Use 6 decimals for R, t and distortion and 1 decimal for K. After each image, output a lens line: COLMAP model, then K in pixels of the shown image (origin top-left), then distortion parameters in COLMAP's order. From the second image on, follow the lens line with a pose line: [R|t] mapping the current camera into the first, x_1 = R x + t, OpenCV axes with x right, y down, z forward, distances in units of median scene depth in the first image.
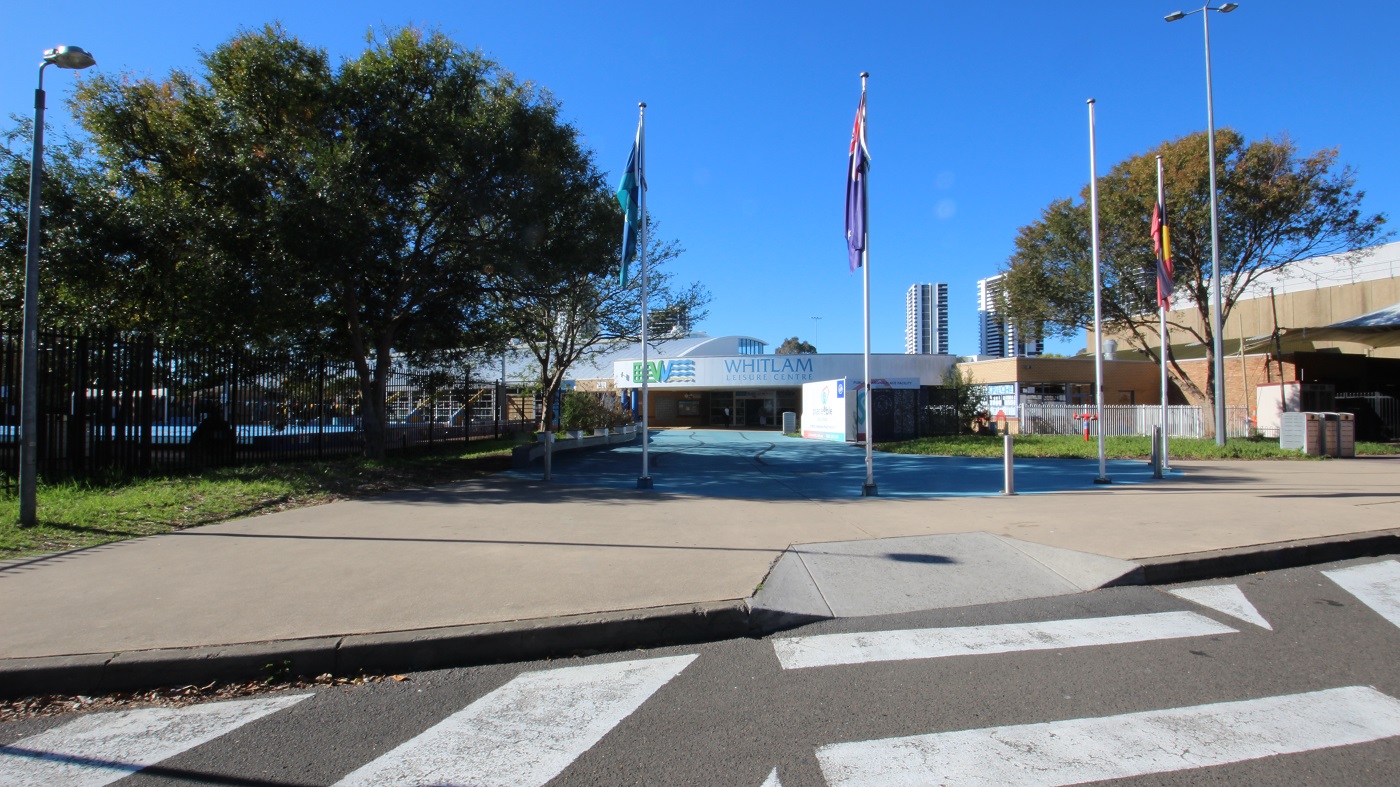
lens RADIAL K [[648.0, 0, 710.1], [0, 648.0, 393.4], [0, 0, 1]] dist [0.019448, -0.030342]
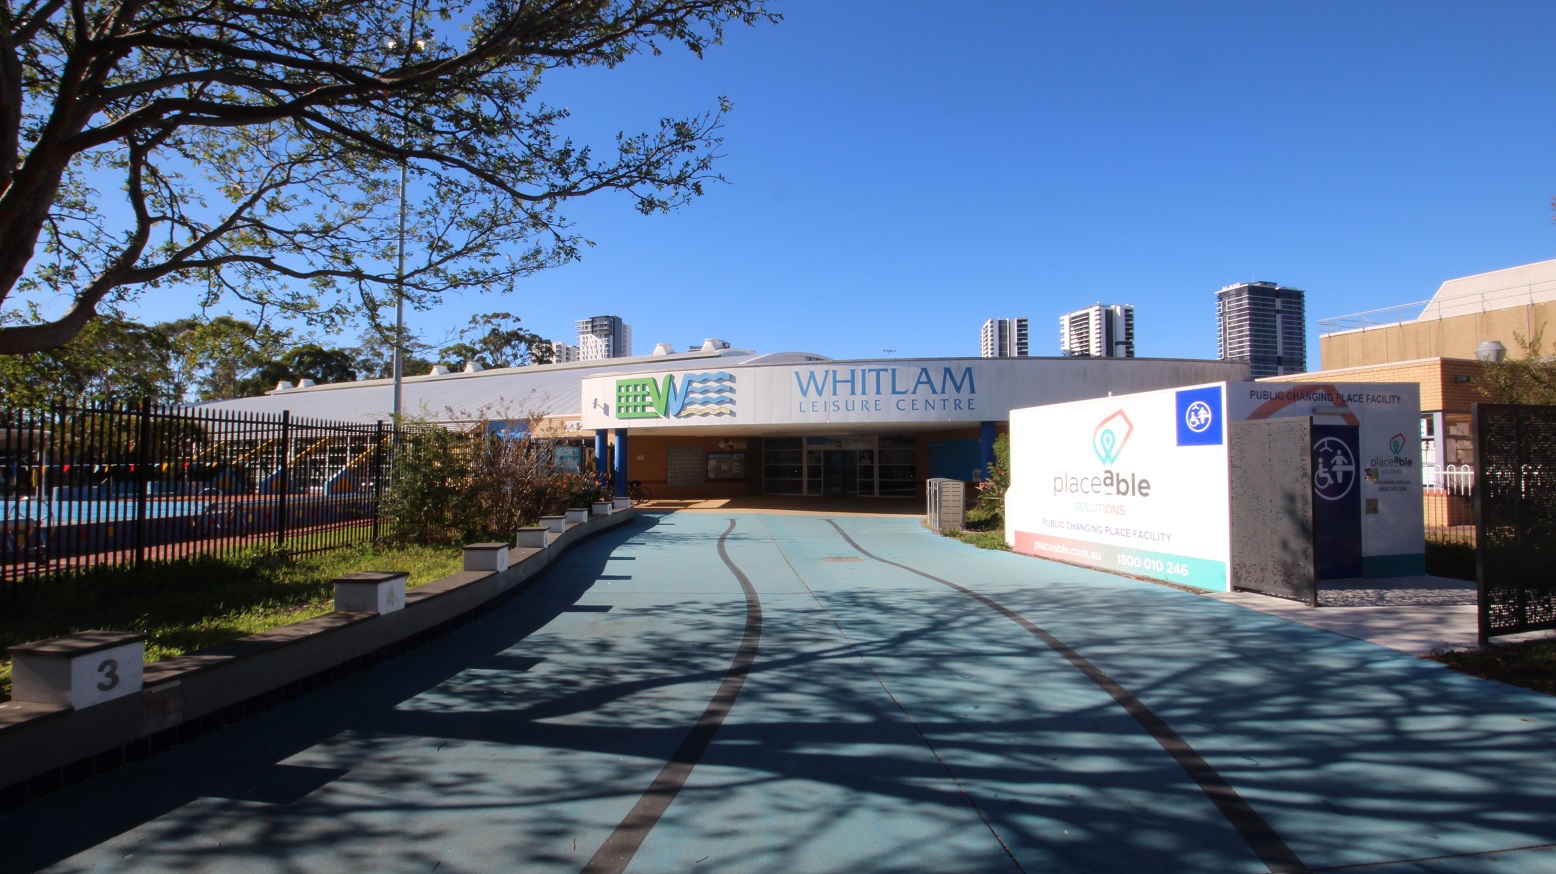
lens RADIAL K [[720.2, 0, 789.2], [0, 720.2, 436.8], [0, 0, 1]] dist [0.019448, -0.030342]
pose [[0.998981, 0.000137, 0.045127, -0.006814], [0.000308, 0.999951, -0.009851, 0.004071], [-0.045126, 0.009855, 0.998933, 0.442024]]
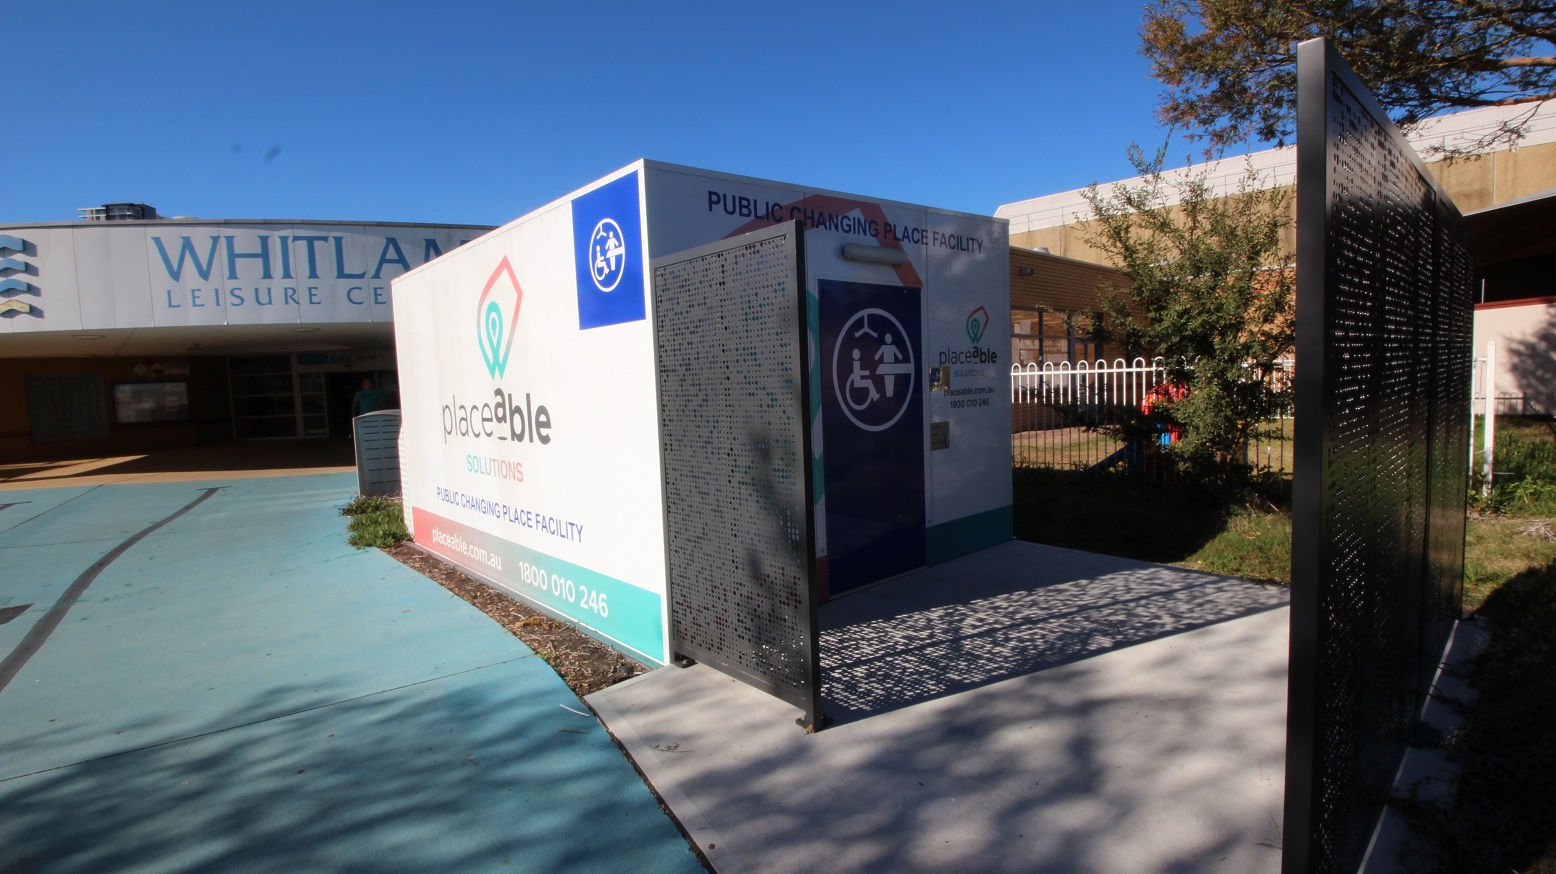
lens RADIAL K [[720.2, 0, 789.2], [0, 720.2, 436.8], [0, 0, 1]] dist [0.019448, -0.030342]
pose [[0.871123, -0.074162, 0.485432, 0.106341], [0.024920, 0.993933, 0.107128, 0.009869], [-0.490432, -0.081225, 0.867686, 0.568166]]
